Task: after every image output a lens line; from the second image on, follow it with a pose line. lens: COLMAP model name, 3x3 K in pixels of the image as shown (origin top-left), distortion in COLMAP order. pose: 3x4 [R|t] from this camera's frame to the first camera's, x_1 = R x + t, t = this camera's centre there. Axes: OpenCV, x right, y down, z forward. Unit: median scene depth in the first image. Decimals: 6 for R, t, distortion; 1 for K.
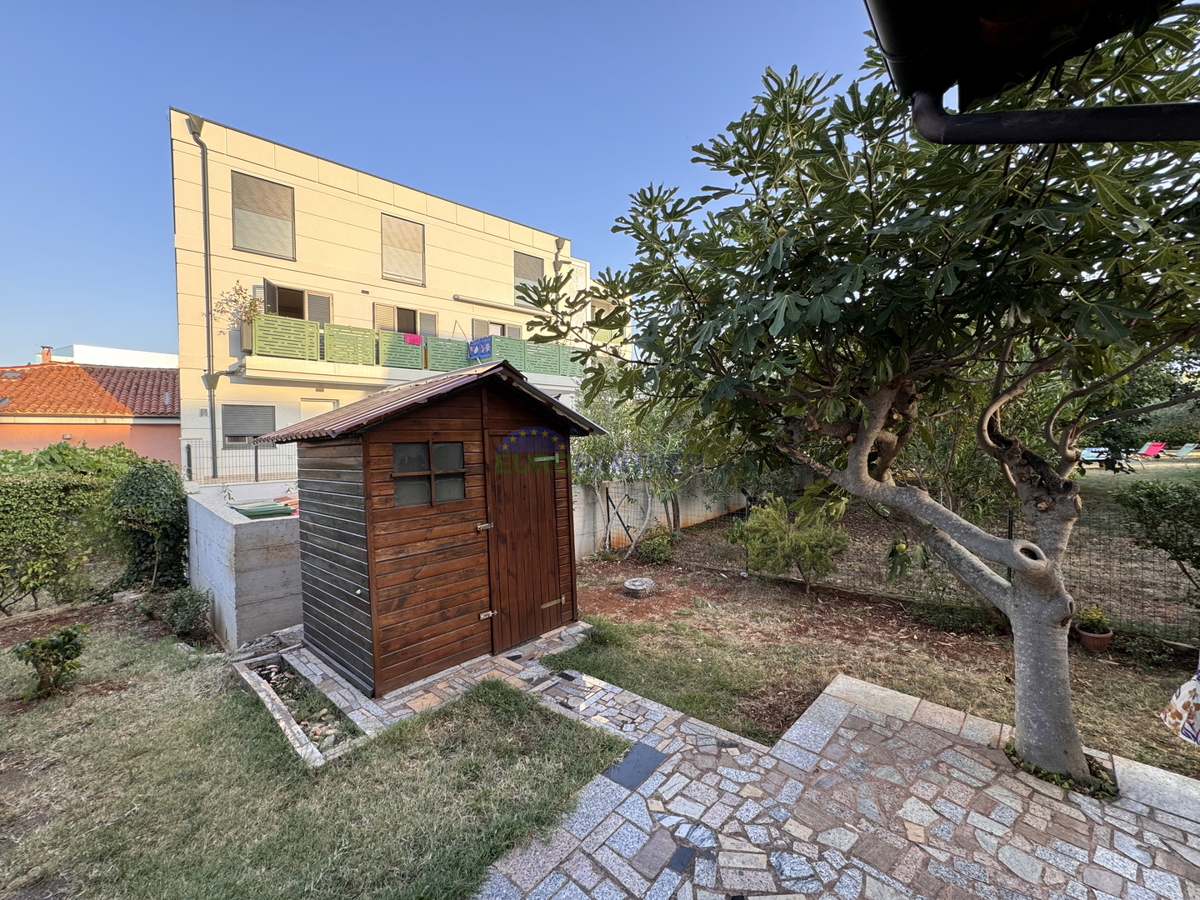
lens RADIAL K [[479.7, 0, 602.7], [0, 479.7, 447.0], [0, 0, 1]] dist [0.001241, 0.000204]
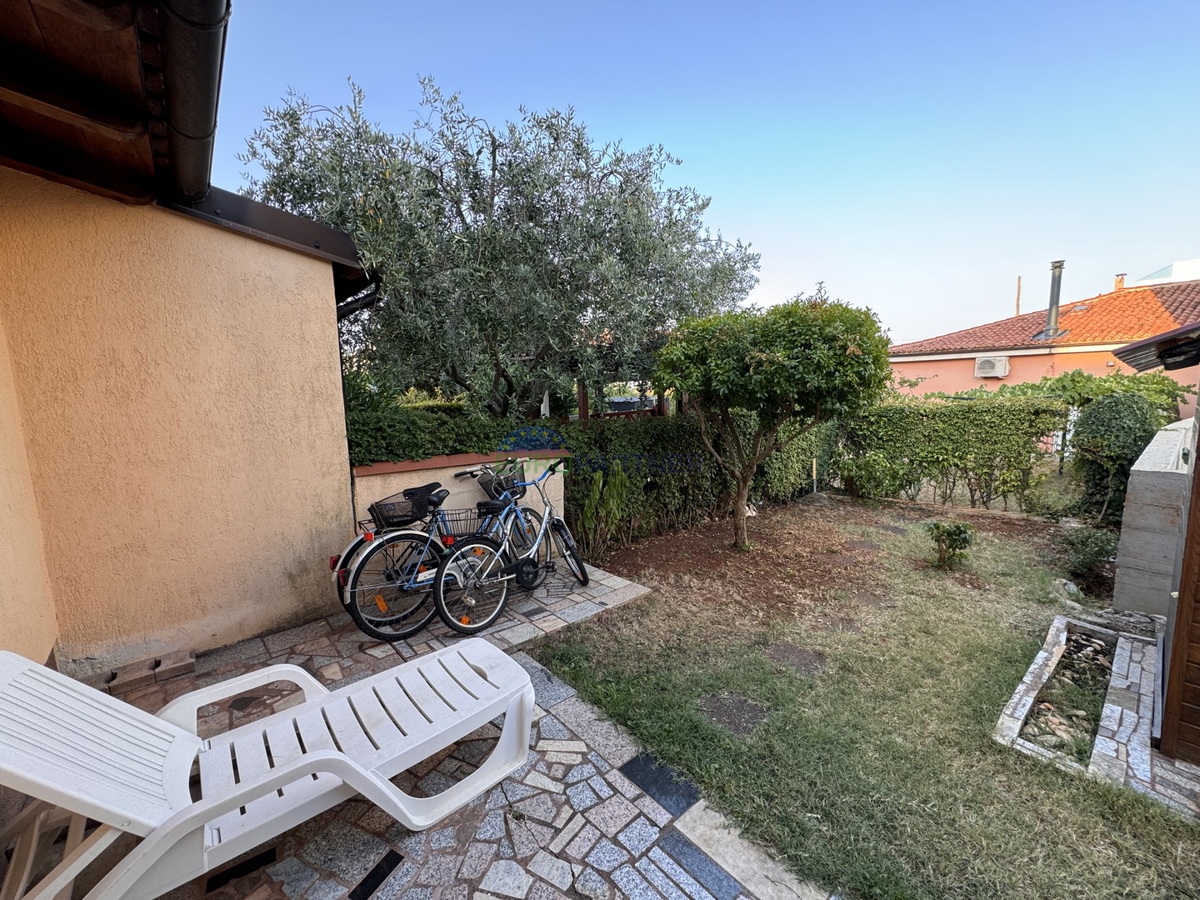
lens RADIAL K [[479.7, 0, 602.7], [0, 479.7, 447.0], [0, 0, 1]] dist [0.001241, 0.000204]
pose [[-0.130222, 0.146234, -0.980642, 0.186744], [0.004030, 0.989133, 0.146965, -0.002411], [0.991477, 0.015186, -0.129396, 0.249915]]
